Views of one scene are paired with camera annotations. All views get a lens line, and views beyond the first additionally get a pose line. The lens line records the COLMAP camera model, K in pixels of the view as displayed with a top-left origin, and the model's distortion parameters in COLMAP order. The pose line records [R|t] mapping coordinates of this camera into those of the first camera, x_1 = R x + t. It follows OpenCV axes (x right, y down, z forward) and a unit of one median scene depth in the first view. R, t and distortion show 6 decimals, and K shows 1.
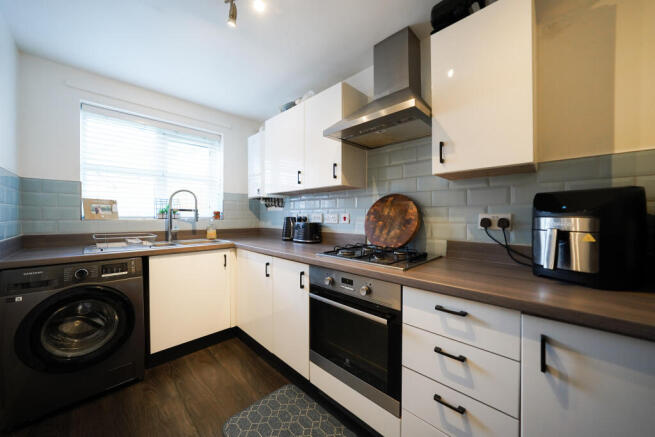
lens RADIAL K [[238.9, 0, 325.5], [0, 238.9, 218.7], [0, 0, 1]] dist [0.000381, 0.000274]
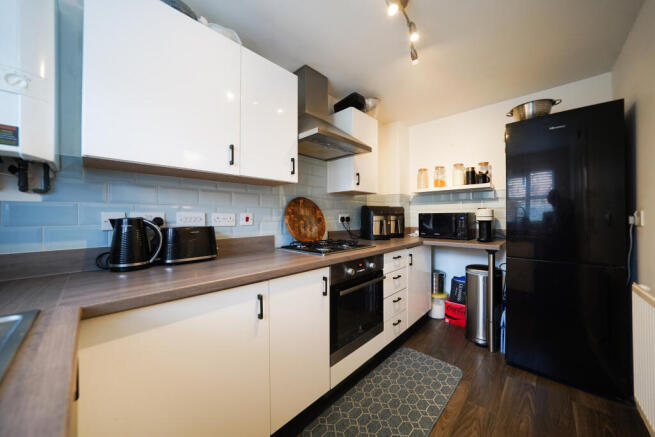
lens RADIAL K [[230.2, 0, 327.1], [0, 230.2, 216.5], [0, 0, 1]] dist [-0.001388, -0.000080]
pose [[-0.012406, -0.004494, 0.999913, -0.882260], [0.012547, 0.999910, 0.004650, -0.011291], [-0.999844, 0.012604, -0.012349, 0.917268]]
